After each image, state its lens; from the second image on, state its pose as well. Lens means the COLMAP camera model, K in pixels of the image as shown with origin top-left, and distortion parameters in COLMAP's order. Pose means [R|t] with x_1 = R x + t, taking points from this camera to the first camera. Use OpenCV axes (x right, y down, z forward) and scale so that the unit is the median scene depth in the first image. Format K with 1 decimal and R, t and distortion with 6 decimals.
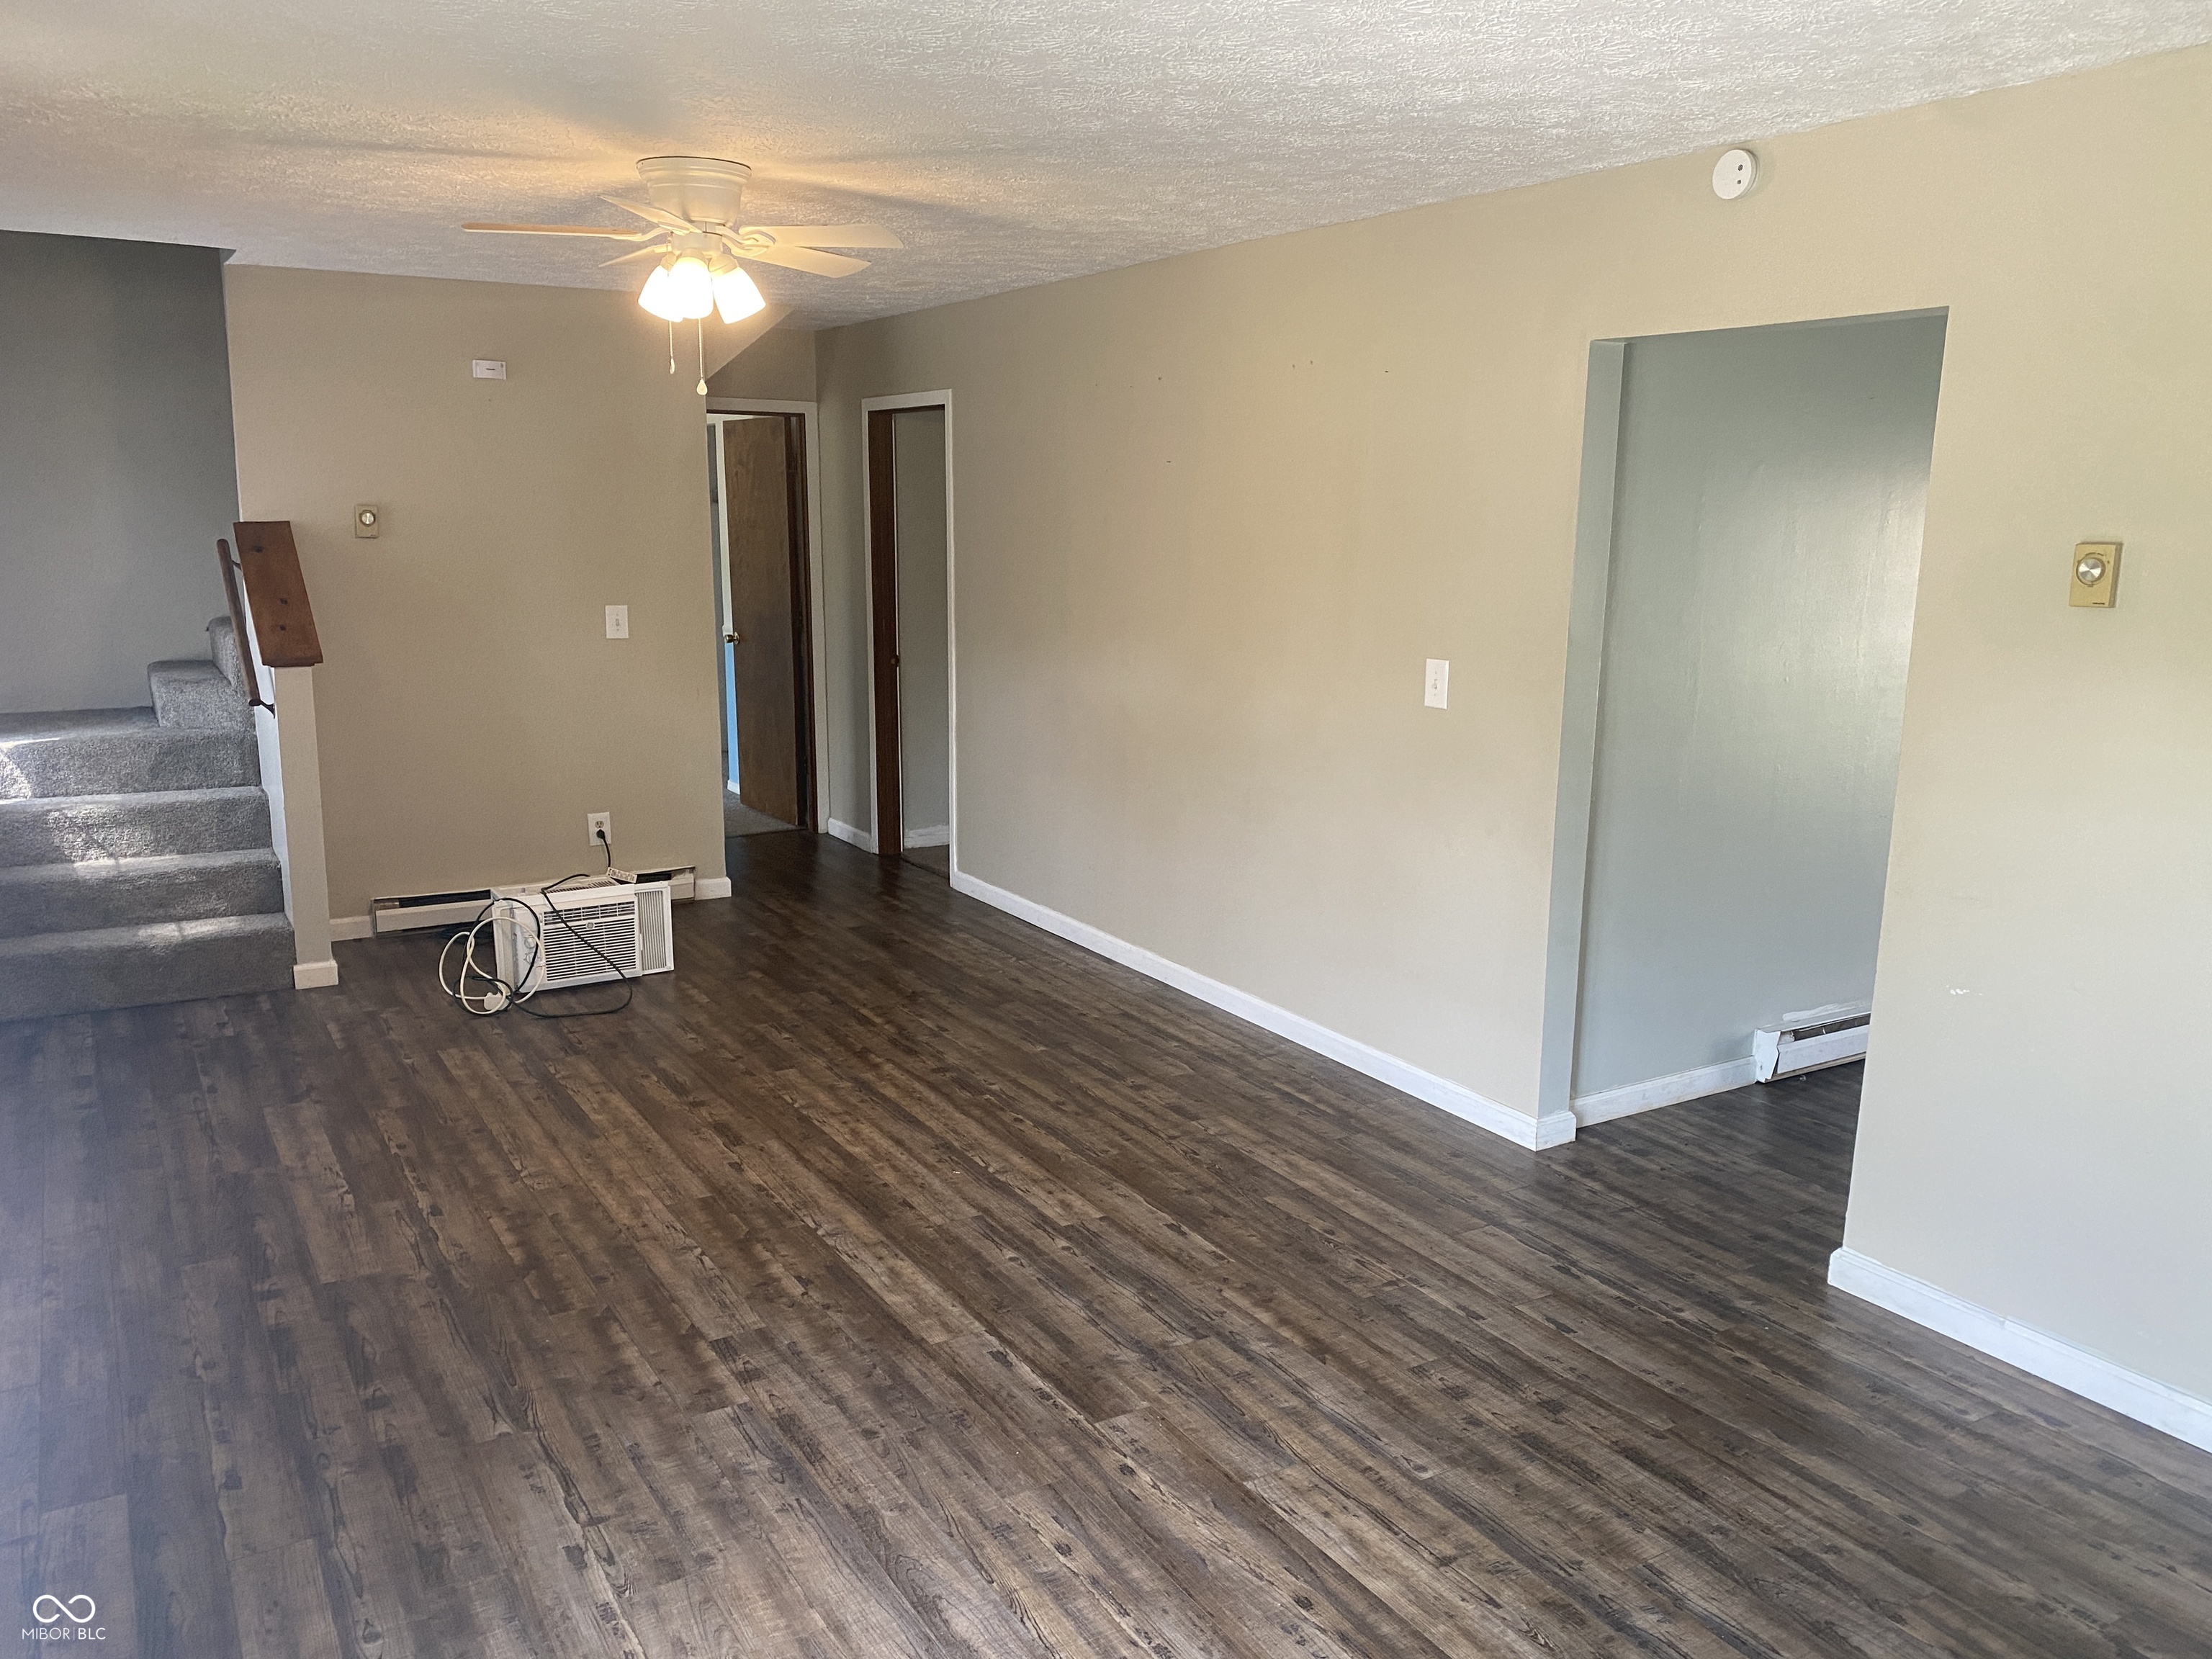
lens RADIAL K [[1686.8, 0, 1100.8], [0, 1686.8, 822.0], [0, 0, 1]] dist [0.126529, -0.008630]
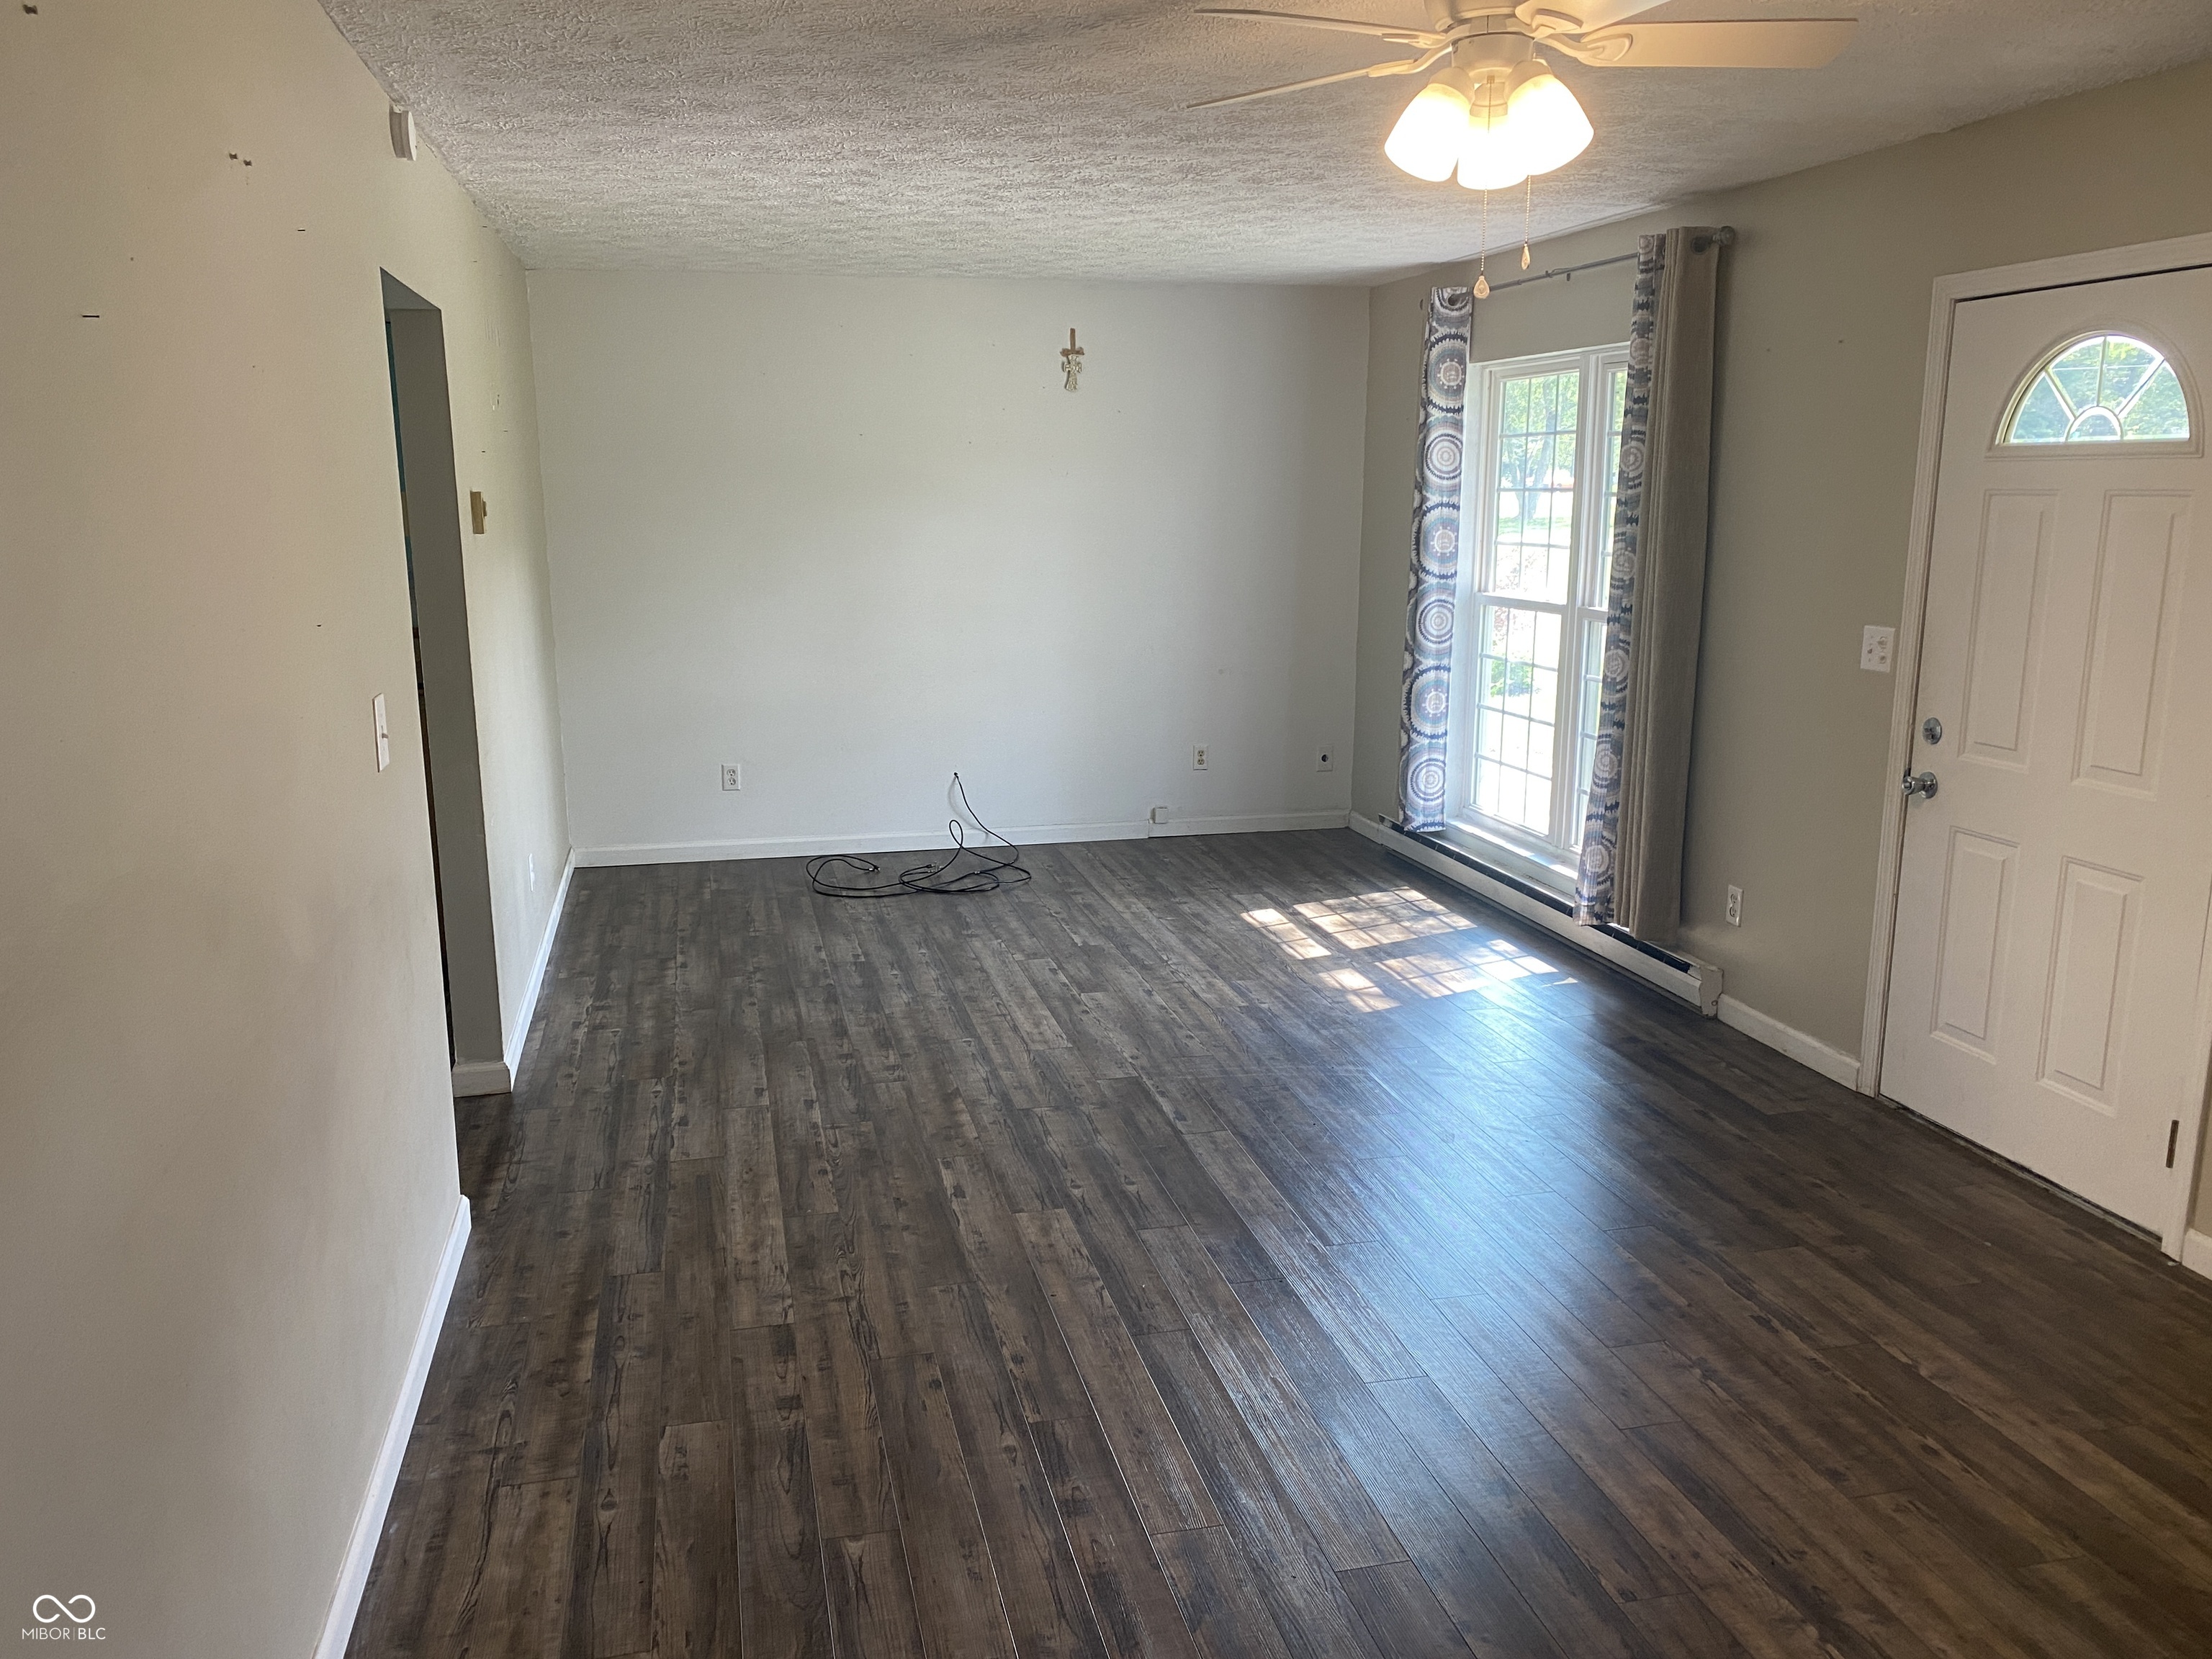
lens RADIAL K [[1686.8, 0, 1101.6], [0, 1686.8, 830.5], [0, 0, 1]] dist [0.126529, -0.008630]
pose [[-0.952289, -0.069929, 0.297080, -0.350207], [0.049617, 0.924975, 0.376776, -0.364486], [-0.301139, 0.373539, -0.877373, 1.948435]]
